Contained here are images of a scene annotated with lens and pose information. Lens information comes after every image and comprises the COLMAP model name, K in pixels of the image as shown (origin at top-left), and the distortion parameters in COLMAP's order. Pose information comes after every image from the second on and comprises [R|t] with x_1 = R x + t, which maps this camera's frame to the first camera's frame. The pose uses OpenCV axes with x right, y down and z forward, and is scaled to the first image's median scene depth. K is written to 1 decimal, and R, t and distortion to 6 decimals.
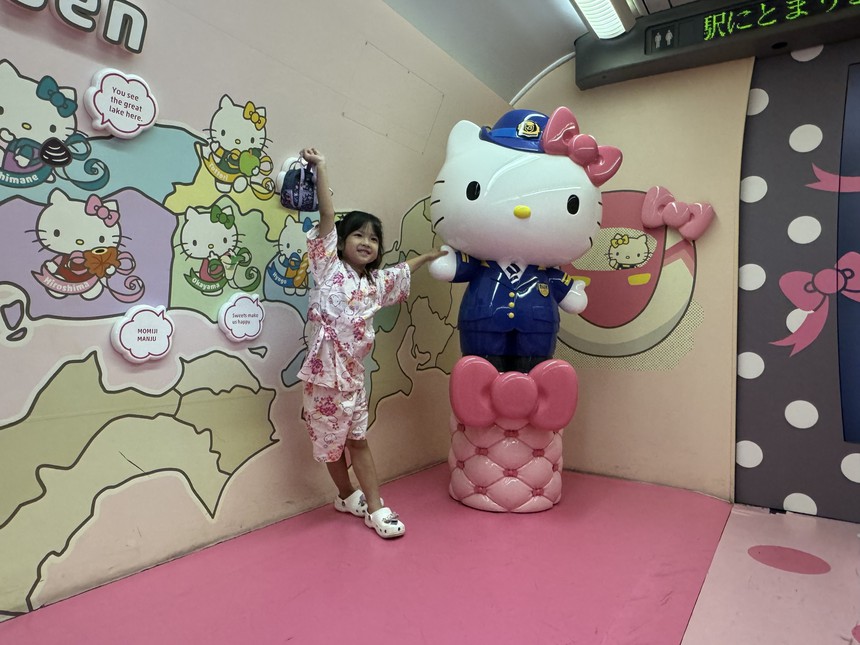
lens RADIAL K [[556.4, 0, 429.2], [0, 556.4, 322.9], [0, 0, 1]] dist [-0.004925, 0.000838]
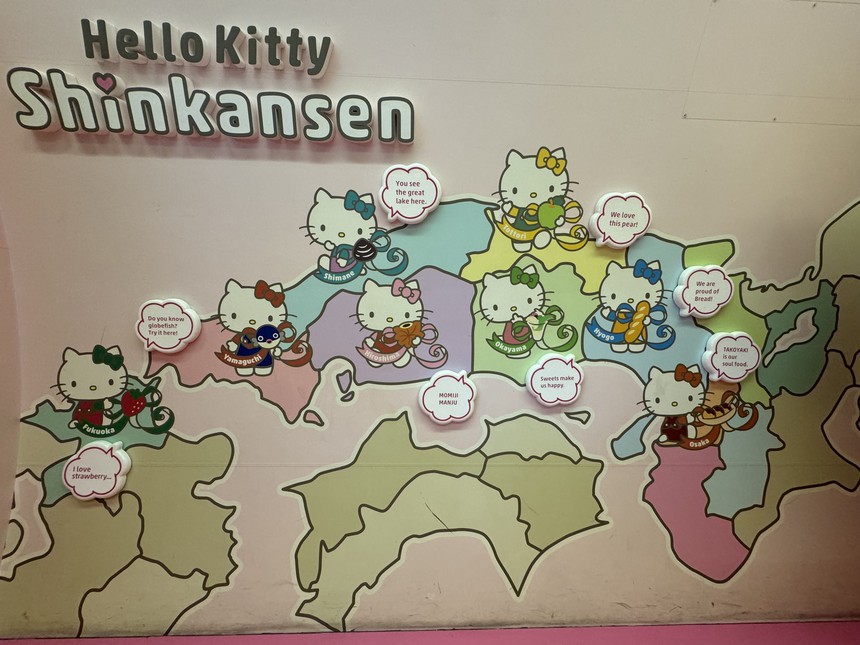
lens RADIAL K [[345.5, 0, 429.4], [0, 345.5, 319.3], [0, 0, 1]] dist [-0.001572, 0.000002]
pose [[0.579503, -0.036561, -0.814149, 0.019550], [0.004588, 0.999124, -0.041601, -0.099481], [0.814957, 0.020373, 0.579163, 0.551470]]
